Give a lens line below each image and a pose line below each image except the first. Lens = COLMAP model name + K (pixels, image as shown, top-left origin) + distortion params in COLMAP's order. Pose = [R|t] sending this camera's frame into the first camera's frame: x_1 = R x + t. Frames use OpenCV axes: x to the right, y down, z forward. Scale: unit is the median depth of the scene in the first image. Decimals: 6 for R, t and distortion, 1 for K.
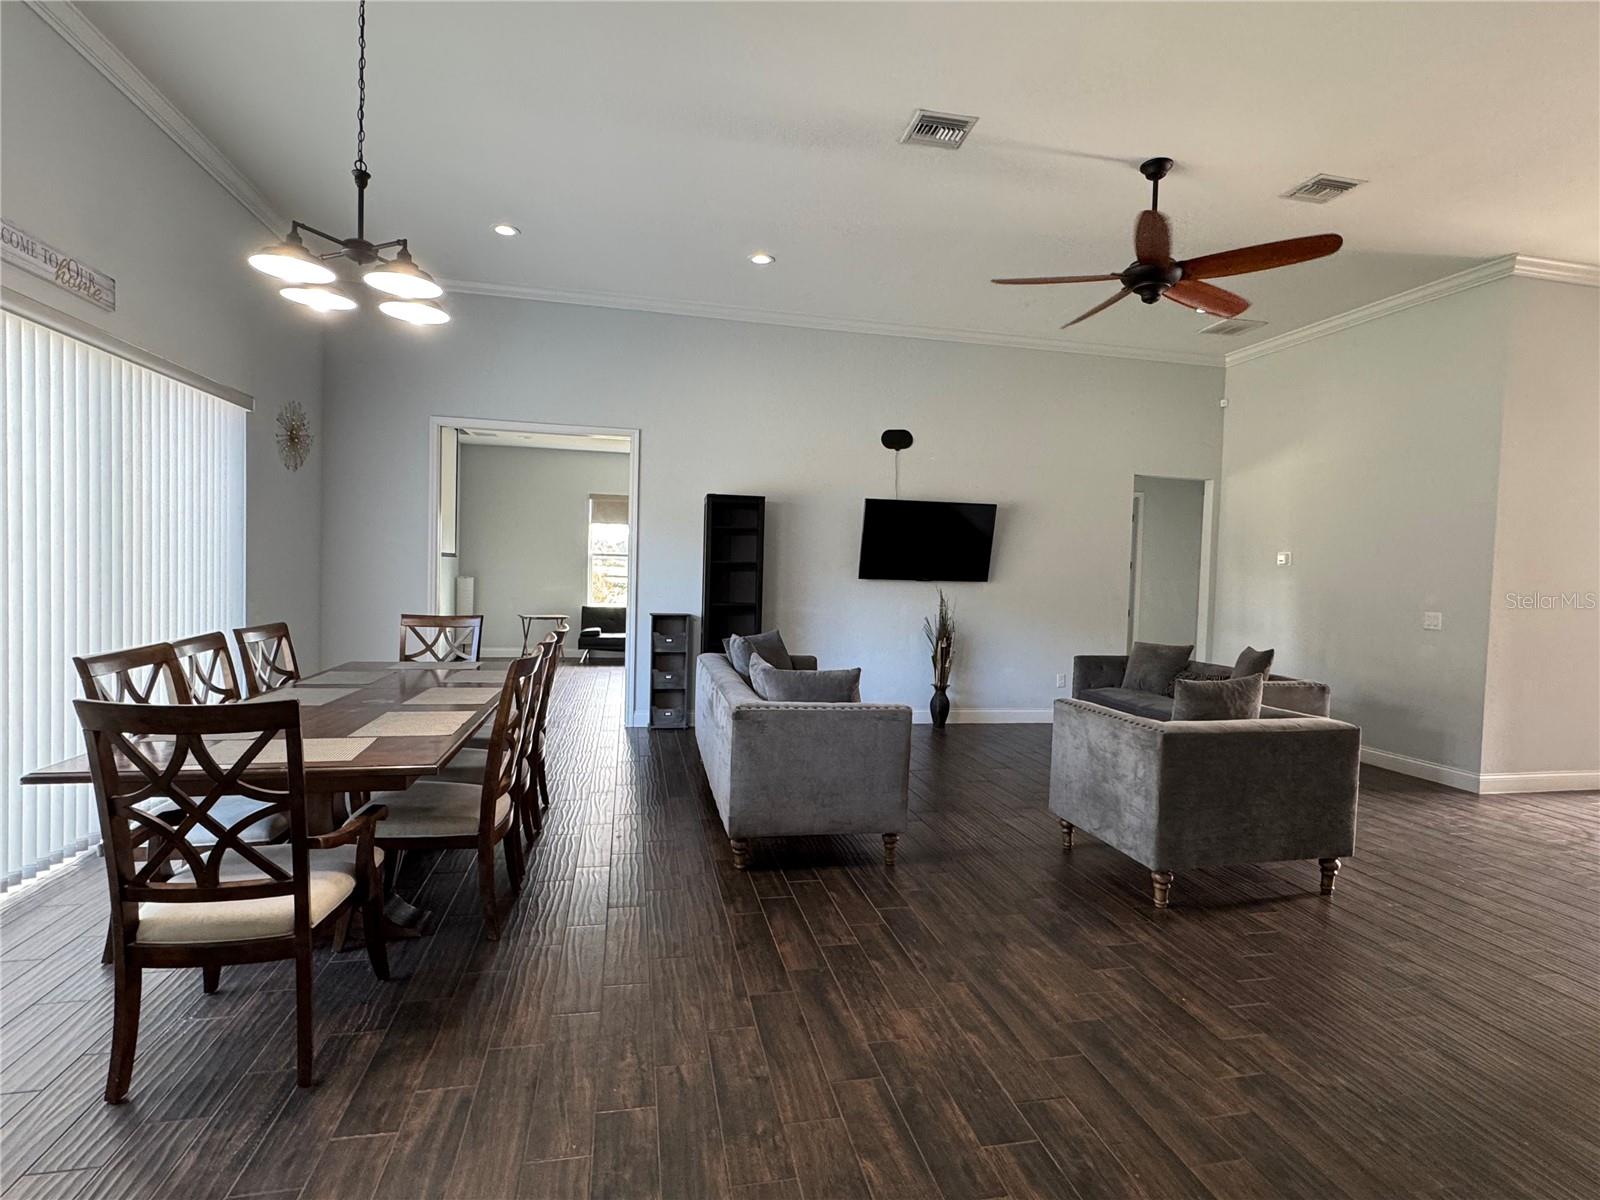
lens RADIAL K [[796.4, 0, 801.6], [0, 796.4, 599.8], [0, 0, 1]] dist [-0.001875, 0.001136]
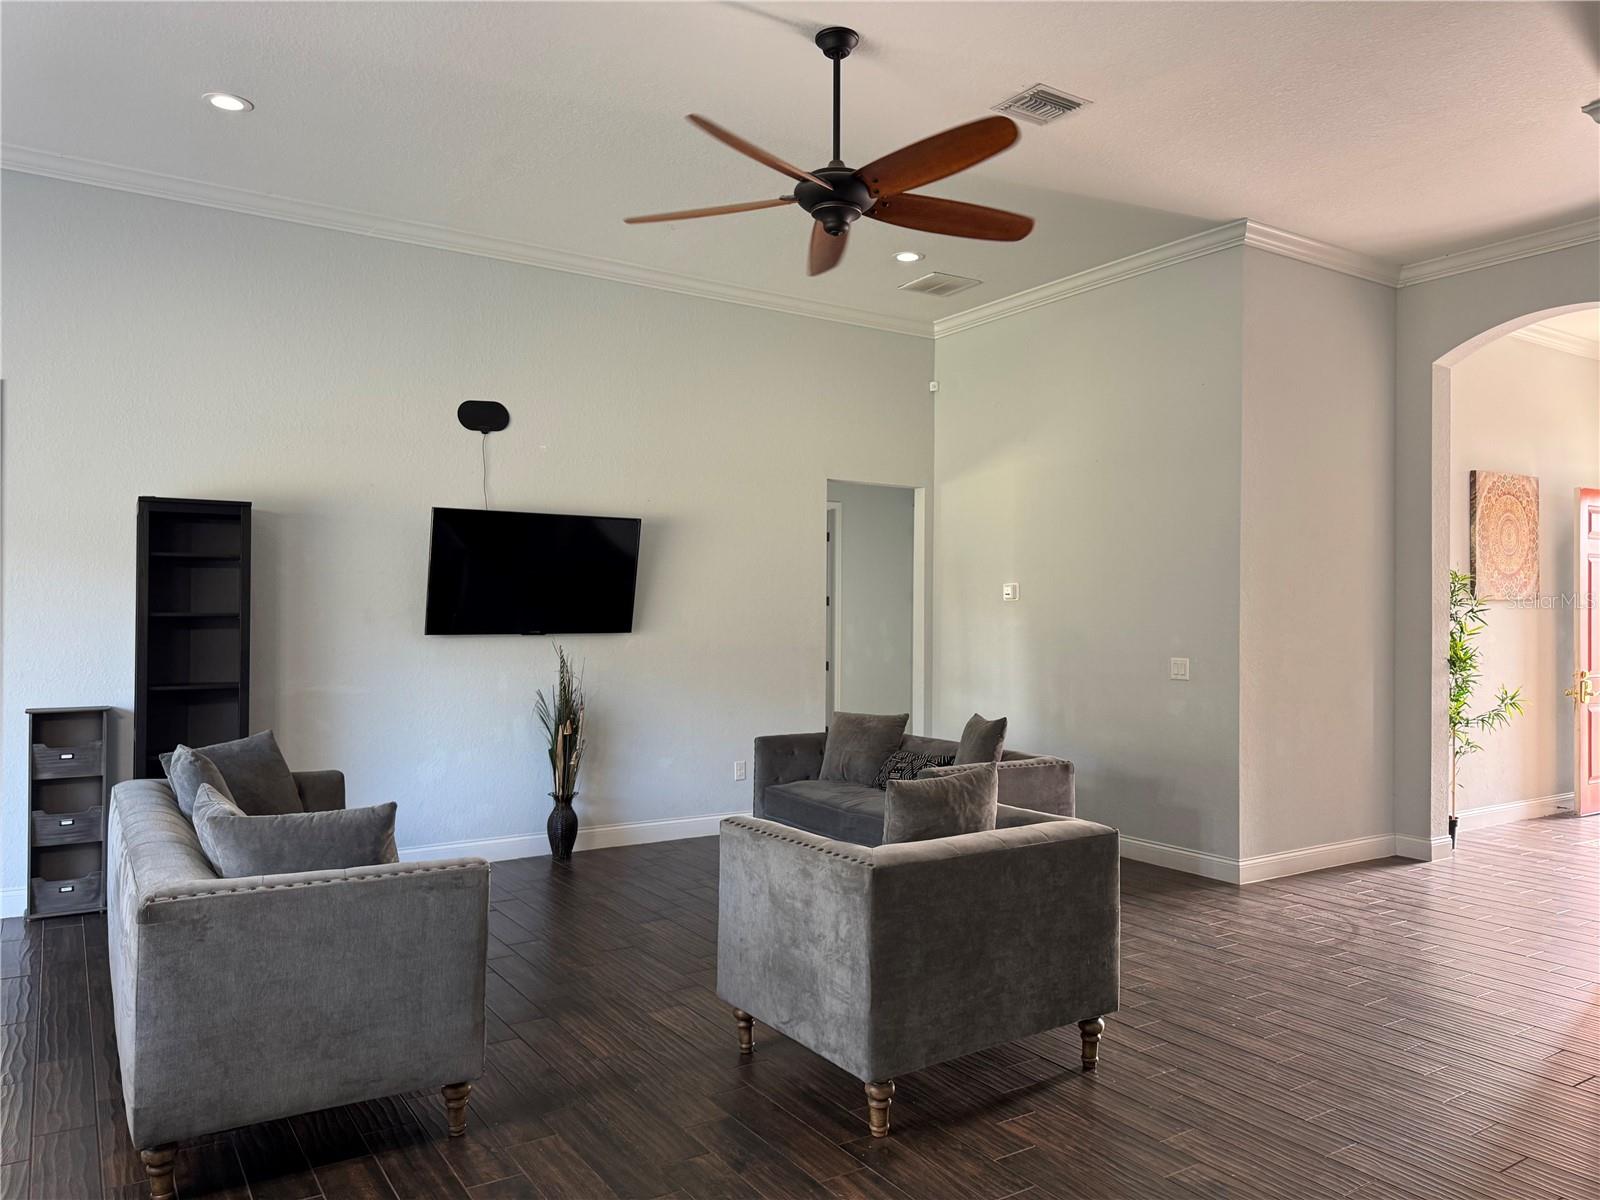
lens RADIAL K [[1126.6, 0, 803.8], [0, 1126.6, 609.7], [0, 0, 1]] dist [0.094883, -0.131804]
pose [[0.933284, -0.022678, 0.358424, 0.053608], [0.034733, 0.999026, -0.027228, -0.021075], [-0.357457, 0.037861, 0.933162, 0.103876]]
